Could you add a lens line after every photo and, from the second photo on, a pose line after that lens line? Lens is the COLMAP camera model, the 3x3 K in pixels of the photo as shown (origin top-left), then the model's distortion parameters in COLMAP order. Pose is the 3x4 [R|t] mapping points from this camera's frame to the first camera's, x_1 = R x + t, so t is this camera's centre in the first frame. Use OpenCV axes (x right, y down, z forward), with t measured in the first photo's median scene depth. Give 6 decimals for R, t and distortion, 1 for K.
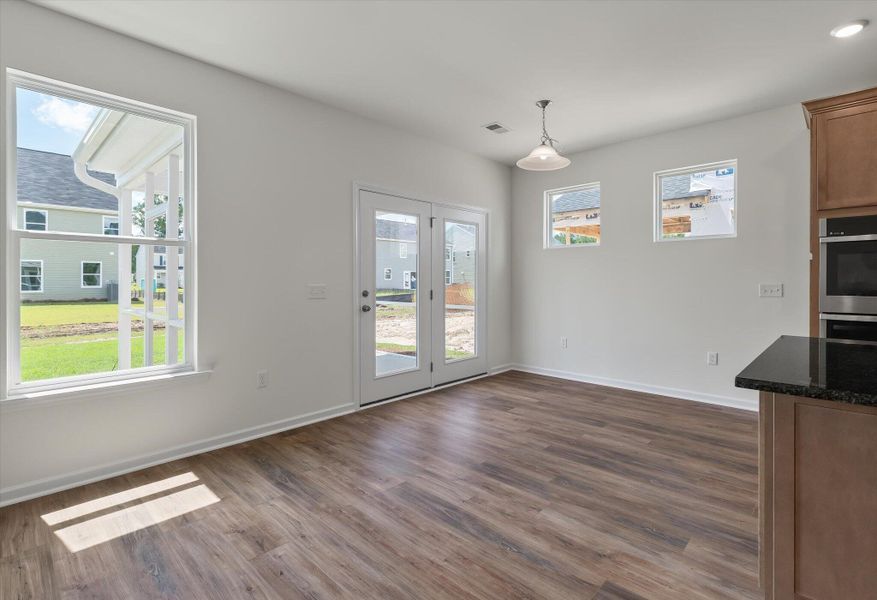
lens RADIAL K [[416.4, 0, 457.1], [0, 416.4, 270.2], [0, 0, 1]] dist [0.007423, -0.000772]
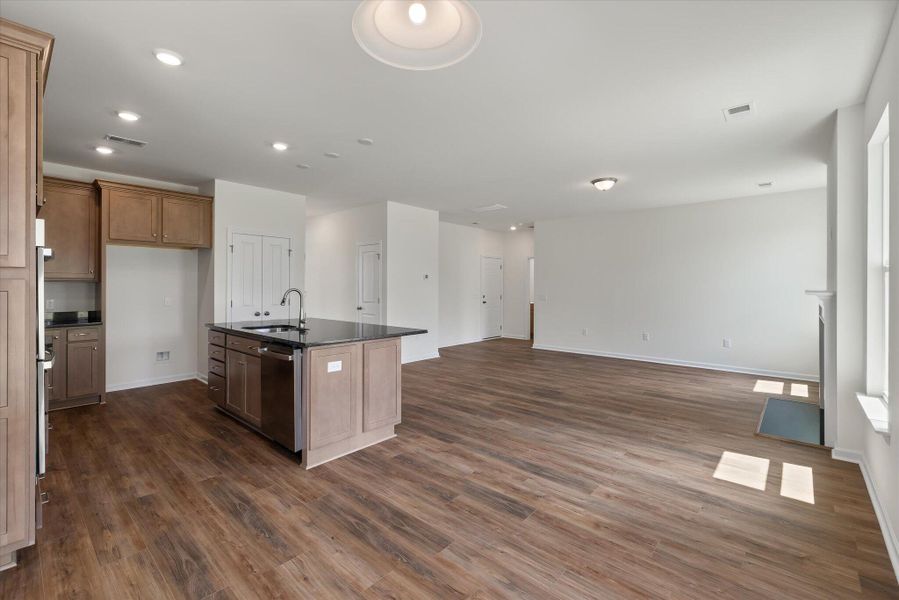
lens RADIAL K [[399.5, 0, 450.3], [0, 399.5, 286.1], [0, 0, 1]] dist [-0.005151, 0.003296]
pose [[-0.999833, -0.006172, -0.017181, 0.216787], [-0.005651, 0.999528, -0.030183, -0.006151], [0.017360, -0.030081, -0.999397, 1.670336]]
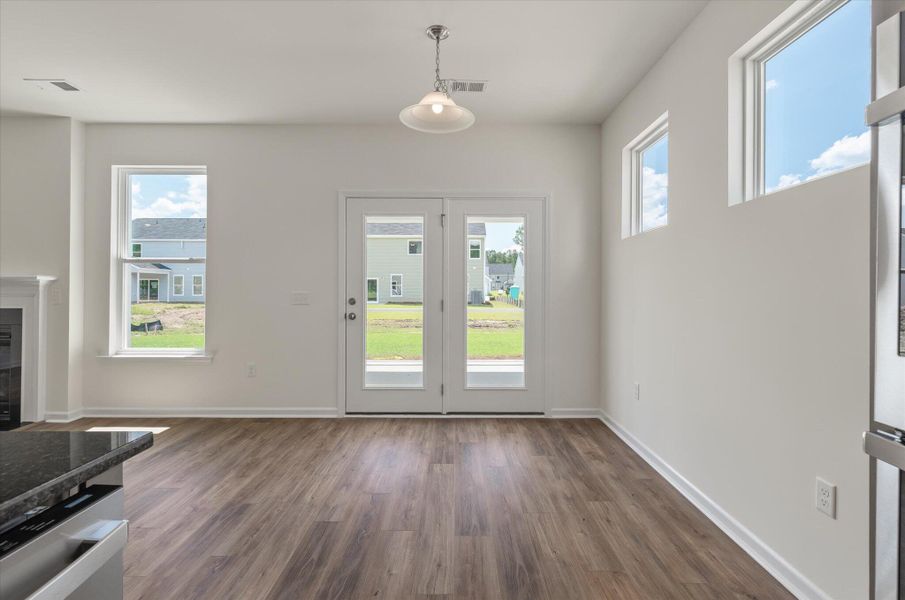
lens RADIAL K [[402.2, 0, 454.2], [0, 402.2, 291.6], [0, 0, 1]] dist [-0.005151, 0.003296]
pose [[0.675495, 0.001774, -0.737363, 0.863317], [0.023587, 0.999433, 0.024012, 0.011509], [0.736987, -0.033612, 0.675070, 0.688469]]
